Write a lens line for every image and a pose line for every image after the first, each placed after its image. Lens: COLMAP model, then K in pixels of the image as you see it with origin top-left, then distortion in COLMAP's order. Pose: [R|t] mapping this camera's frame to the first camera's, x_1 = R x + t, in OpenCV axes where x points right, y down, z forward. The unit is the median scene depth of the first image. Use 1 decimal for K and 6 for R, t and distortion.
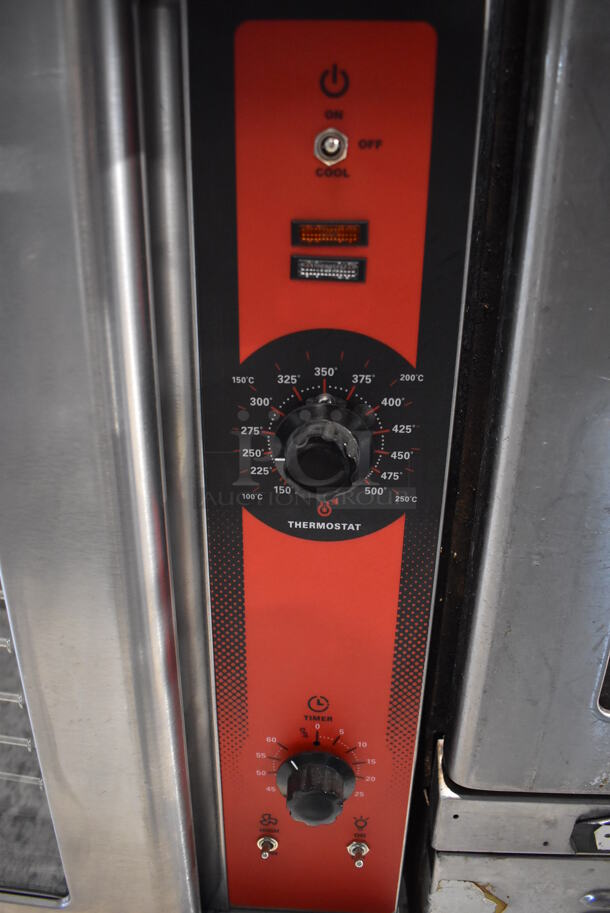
lens RADIAL K [[711.4, 0, 305.0], [0, 711.4, 456.5], [0, 0, 1]] dist [-0.095224, 0.008674]
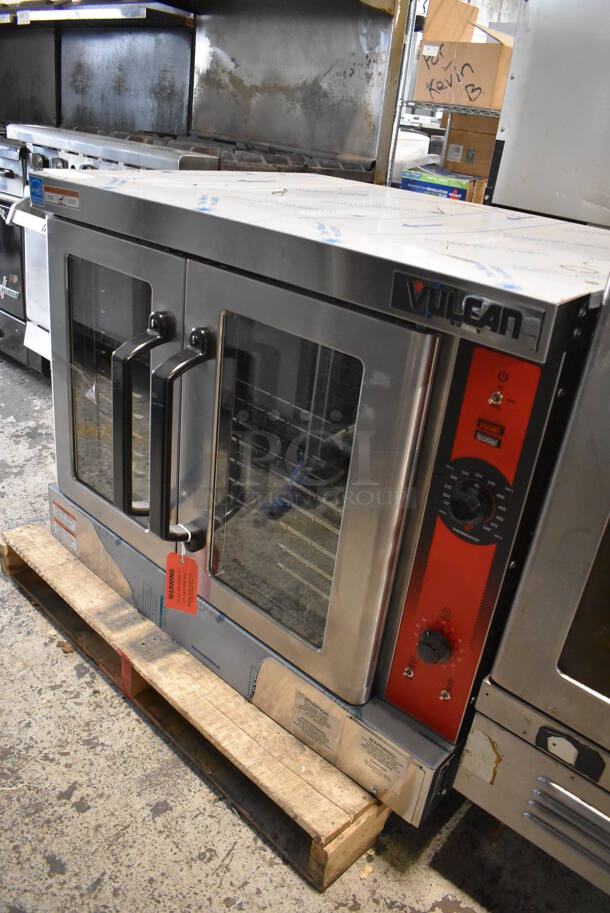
lens RADIAL K [[711.4, 0, 305.0], [0, 711.4, 456.5], [0, 0, 1]] dist [-0.095224, 0.008674]
pose [[0.784528, 0.332563, -0.523371, 0.813972], [-0.329028, 0.938660, 0.103237, -0.232776], [0.525600, 0.091211, 0.845828, -1.412487]]
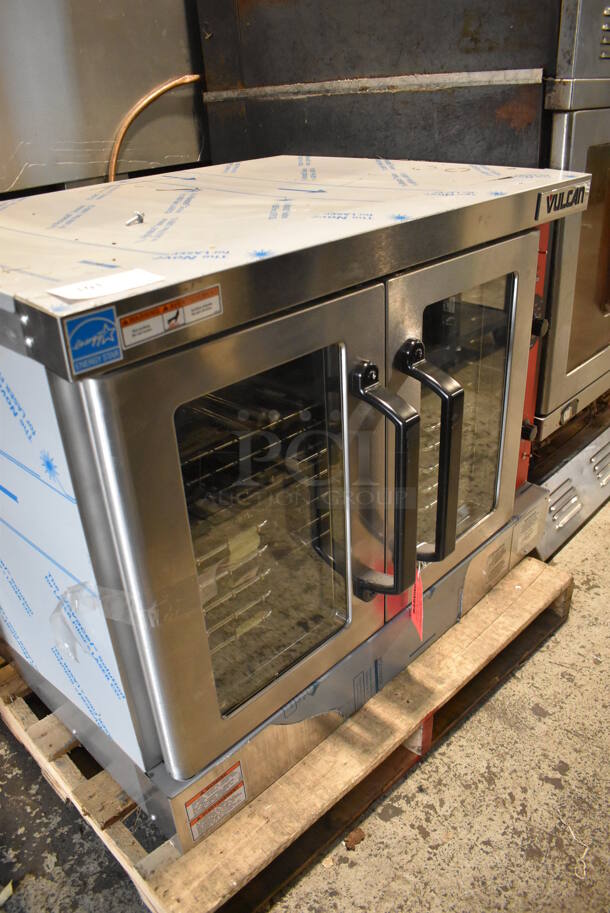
lens RADIAL K [[711.4, 0, 305.0], [0, 711.4, 456.5], [0, 0, 1]] dist [-0.095224, 0.008674]
pose [[0.640421, -0.403168, 0.653694, -3.906618], [0.356124, 0.909991, 0.212348, -0.648359], [-0.680468, 0.096804, 0.726355, -0.823882]]
